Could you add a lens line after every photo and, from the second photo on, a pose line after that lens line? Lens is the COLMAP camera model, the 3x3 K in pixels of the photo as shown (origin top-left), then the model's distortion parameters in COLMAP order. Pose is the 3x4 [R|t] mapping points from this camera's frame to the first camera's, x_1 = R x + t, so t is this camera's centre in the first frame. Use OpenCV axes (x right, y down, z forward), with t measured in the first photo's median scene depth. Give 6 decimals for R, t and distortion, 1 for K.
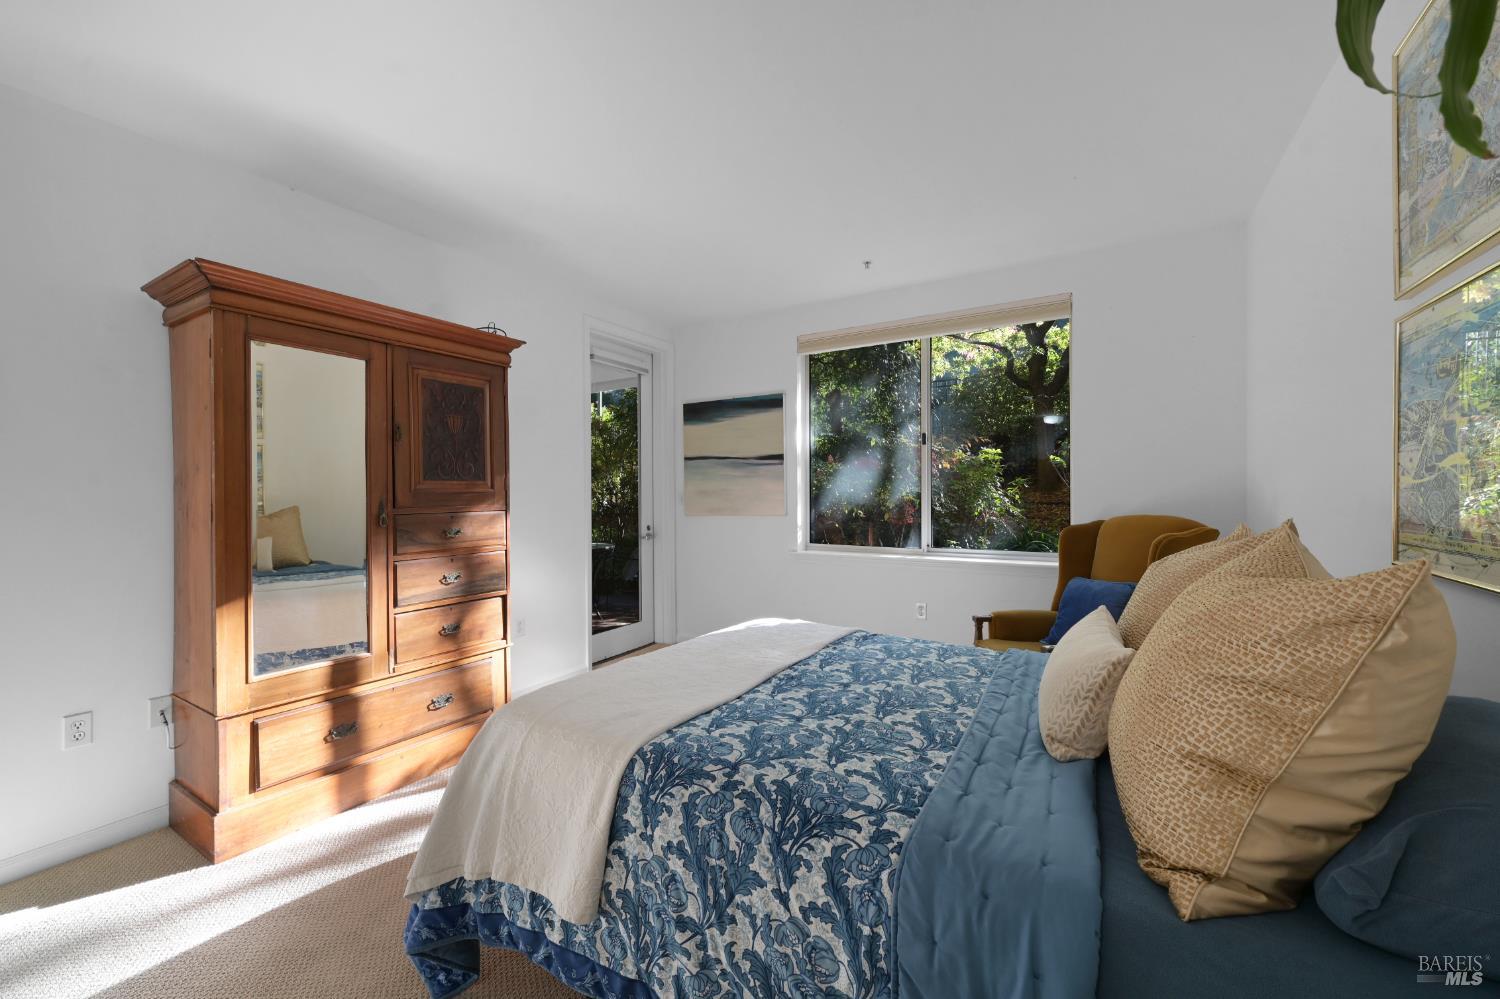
lens RADIAL K [[594.0, 0, 750.0], [0, 594.0, 499.5], [0, 0, 1]] dist [0.000327, 0.000254]
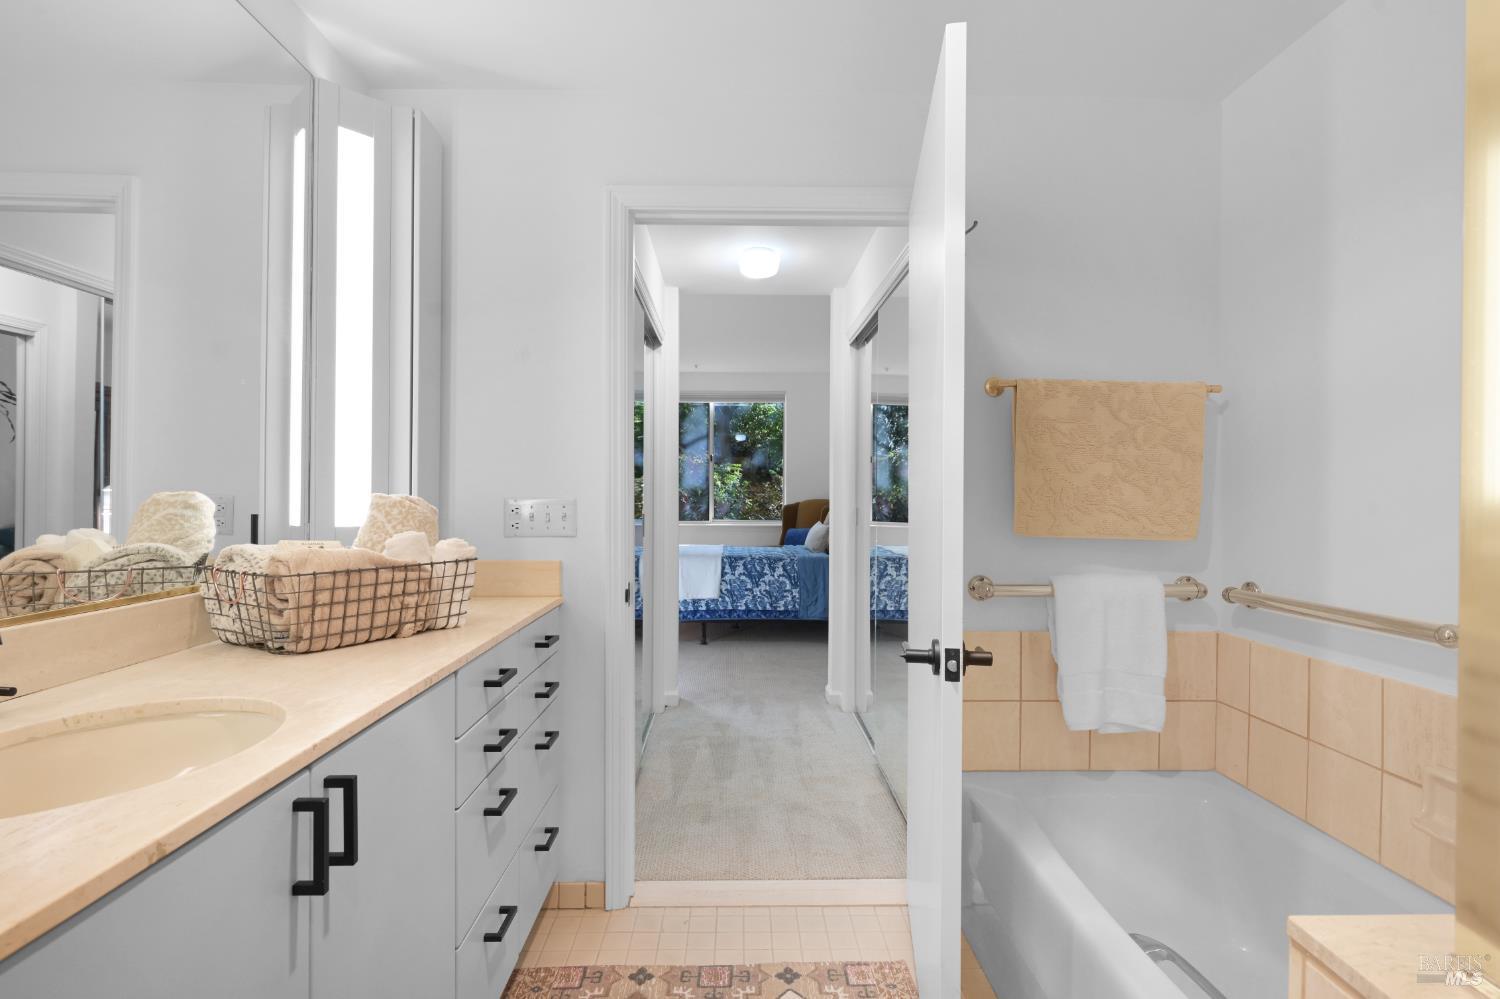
lens RADIAL K [[751.6, 0, 750.0], [0, 751.6, 499.5], [0, 0, 1]] dist [0.000022, -0.000004]
pose [[0.845023, 0.003591, 0.534719, -2.381729], [-0.000788, 0.999985, -0.005469, 0.097109], [-0.534730, 0.004200, 0.845012, -2.821579]]
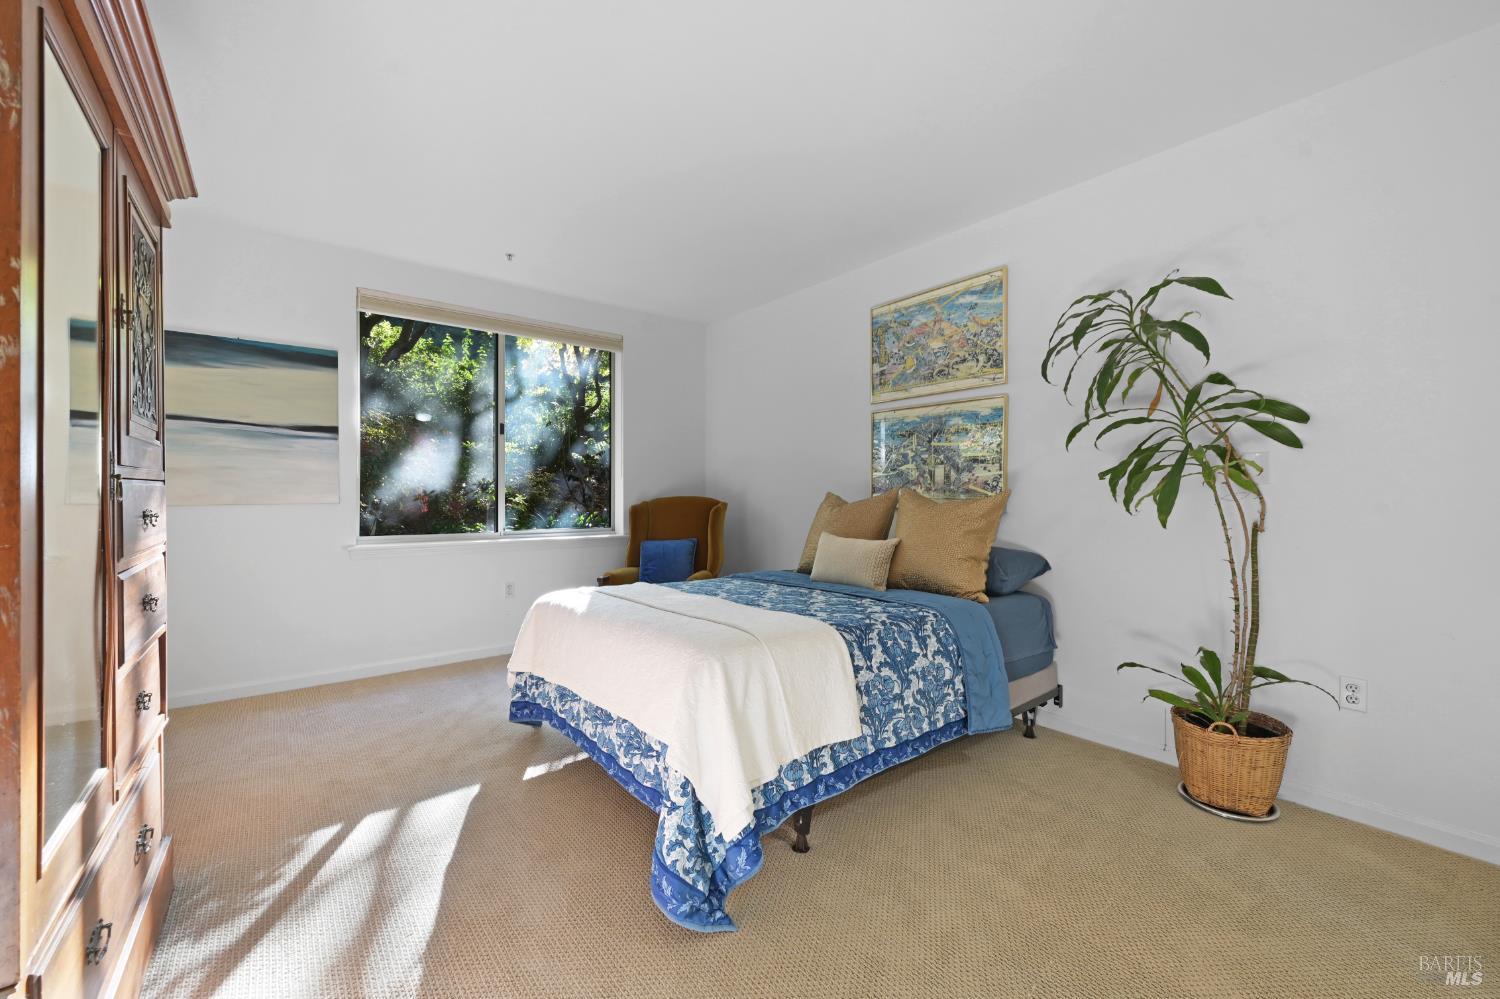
lens RADIAL K [[594.0, 0, 750.0], [0, 594.0, 499.5], [0, 0, 1]] dist [0.000327, 0.000254]
pose [[0.351353, -0.000857, 0.936243, -1.635639], [0.005403, 0.999985, -0.001112, 0.084552], [-0.936227, 0.005449, 0.351352, 0.638218]]
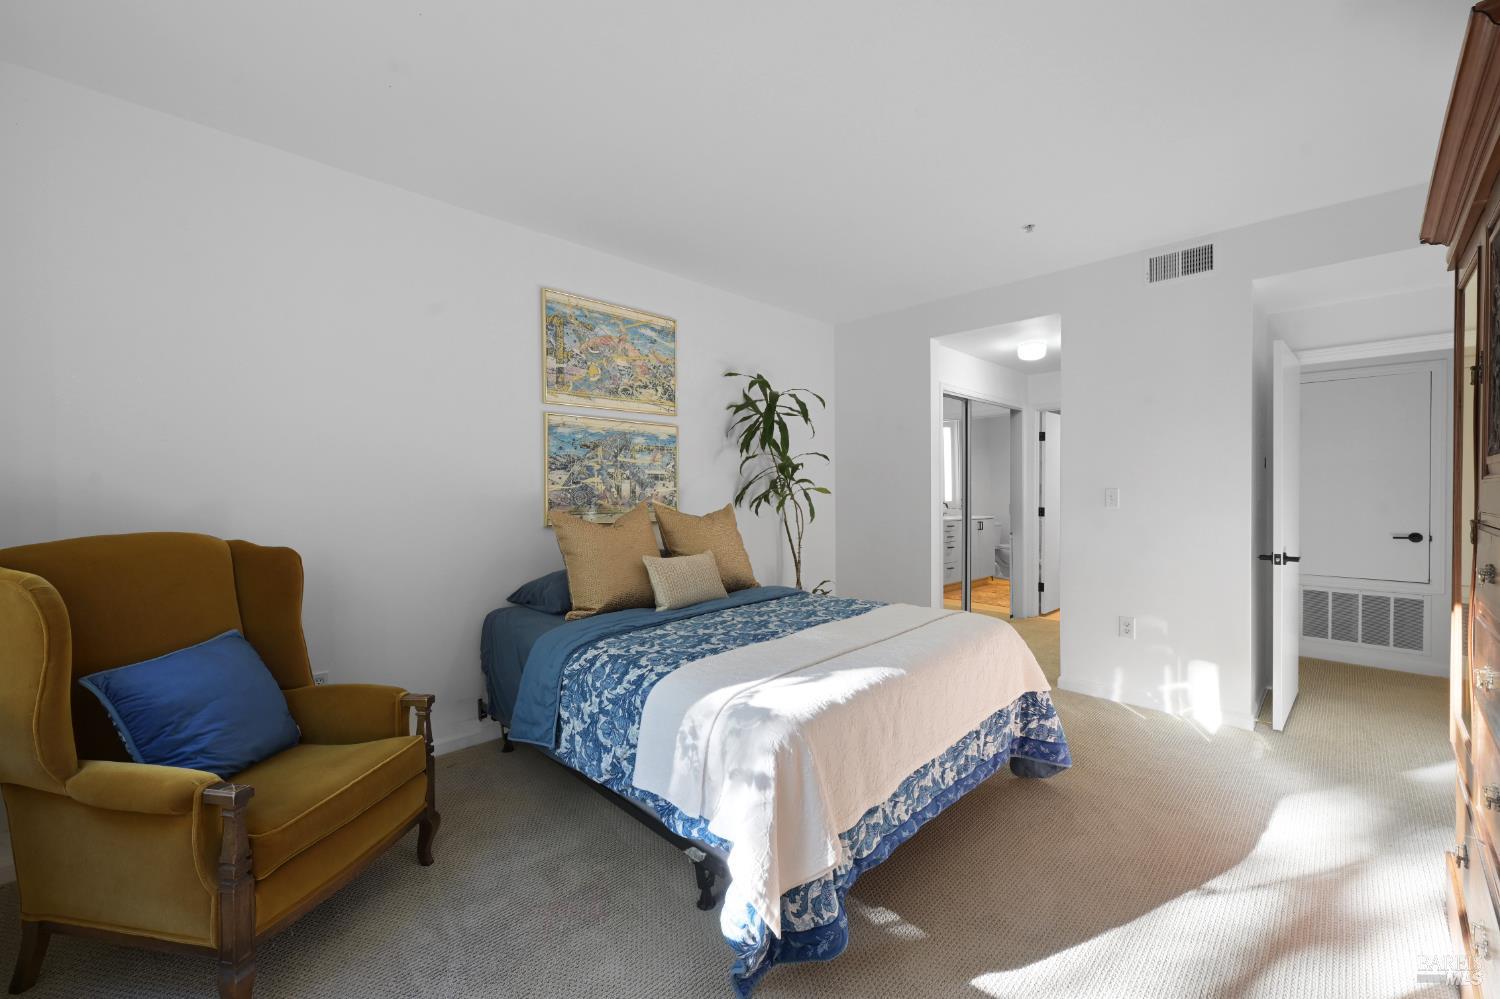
lens RADIAL K [[594.0, 0, 750.0], [0, 594.0, 499.5], [0, 0, 1]] dist [0.000327, 0.000254]
pose [[-0.969016, 0.008316, 0.246857, -0.173283], [0.014969, 0.999573, 0.025090, -0.031557], [-0.246543, 0.028008, -0.968727, 3.155526]]
